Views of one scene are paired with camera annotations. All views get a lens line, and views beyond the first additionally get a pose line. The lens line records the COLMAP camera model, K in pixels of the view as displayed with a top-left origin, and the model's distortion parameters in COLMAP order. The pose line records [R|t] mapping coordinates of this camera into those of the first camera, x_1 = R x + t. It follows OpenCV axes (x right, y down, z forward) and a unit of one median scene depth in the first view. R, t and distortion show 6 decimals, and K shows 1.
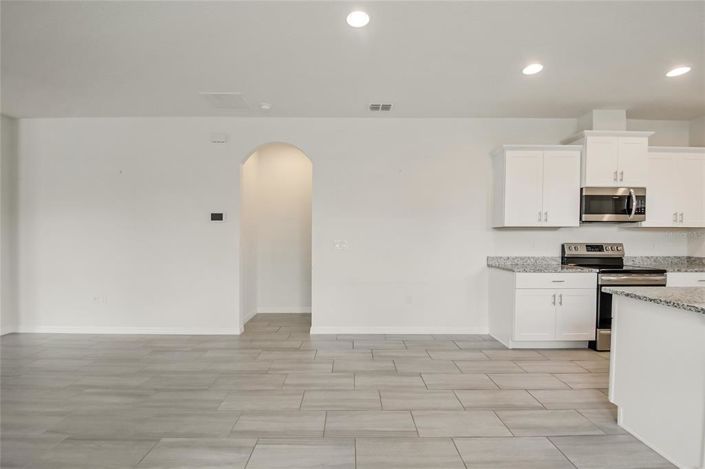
lens RADIAL K [[311.2, 0, 352.5], [0, 311.2, 234.5], [0, 0, 1]] dist [0.002363, -0.016745]
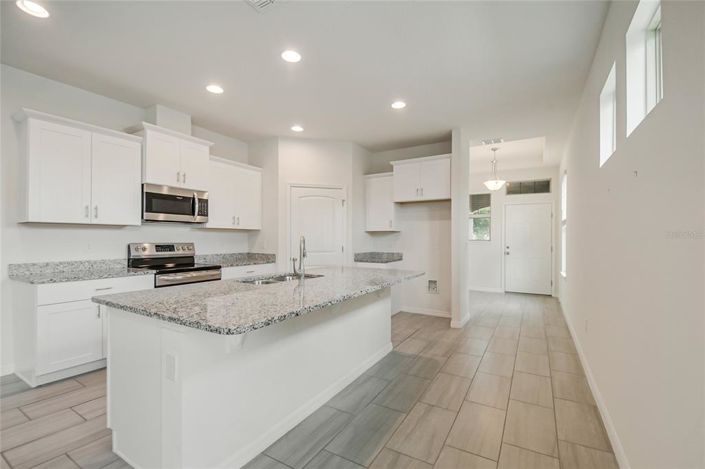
lens RADIAL K [[311.2, 0, 352.5], [0, 311.2, 234.5], [0, 0, 1]] dist [0.002363, -0.016745]
pose [[0.503708, 0.009568, 0.863821, 0.252586], [-0.008343, 0.999946, -0.006211, 0.002167], [-0.863834, -0.004079, 0.503761, -0.013489]]
